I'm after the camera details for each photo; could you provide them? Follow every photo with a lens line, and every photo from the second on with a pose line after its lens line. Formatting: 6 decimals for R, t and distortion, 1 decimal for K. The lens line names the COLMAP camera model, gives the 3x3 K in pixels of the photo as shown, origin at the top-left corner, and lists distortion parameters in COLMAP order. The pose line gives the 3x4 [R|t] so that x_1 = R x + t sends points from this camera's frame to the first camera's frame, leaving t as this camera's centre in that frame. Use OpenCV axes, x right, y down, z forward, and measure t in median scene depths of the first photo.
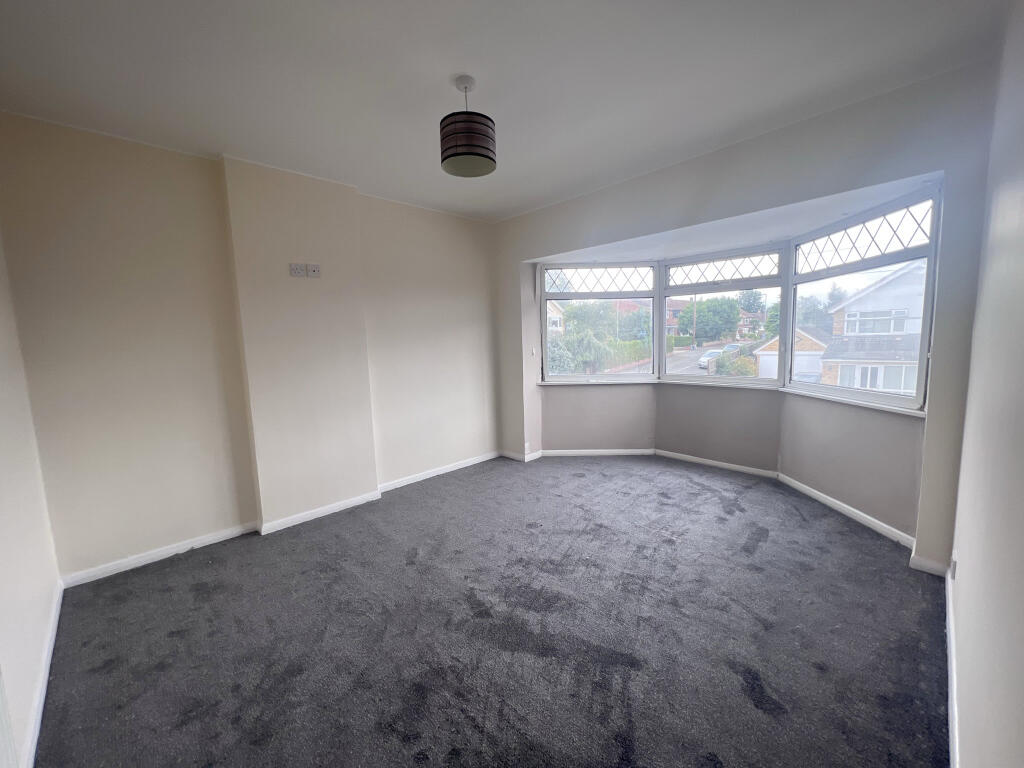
lens RADIAL K [[410.5, 0, 514.8], [0, 410.5, 382.9], [0, 0, 1]] dist [-0.000022, -0.000034]
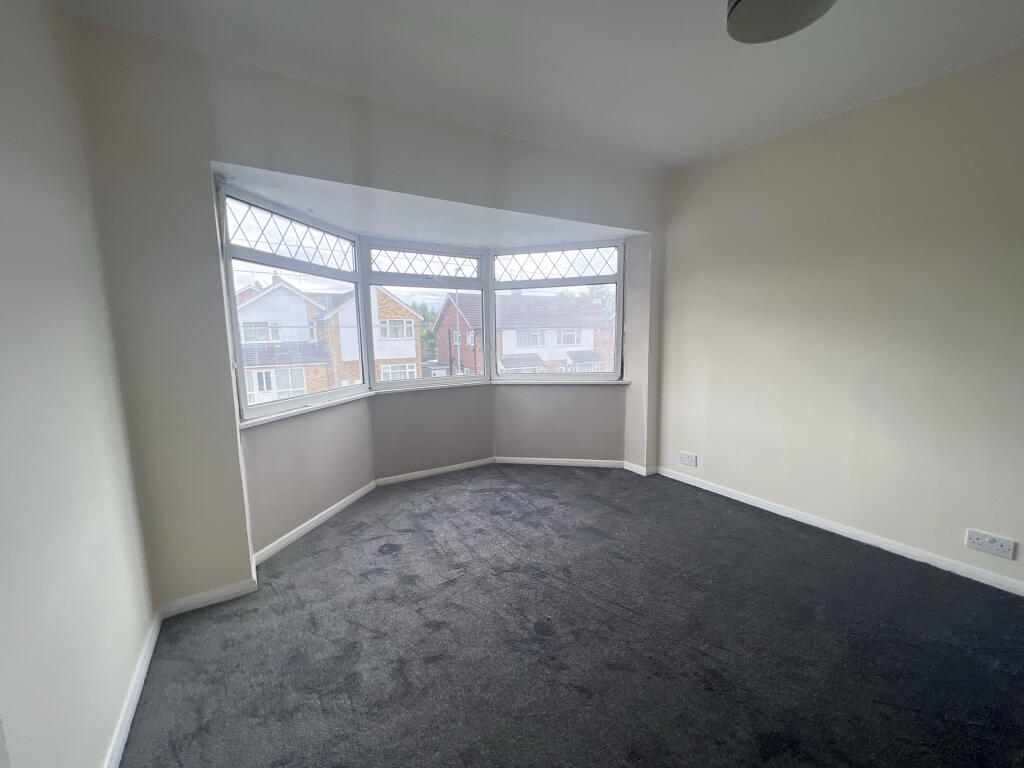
lens RADIAL K [[410.5, 0, 514.3], [0, 410.5, 386.5], [0, 0, 1]] dist [-0.000022, -0.000034]
pose [[0.213808, -0.105505, 0.971162, -0.417113], [0.119390, 0.989520, 0.081215, -0.056397], [-0.969553, 0.098582, 0.224164, 0.679191]]
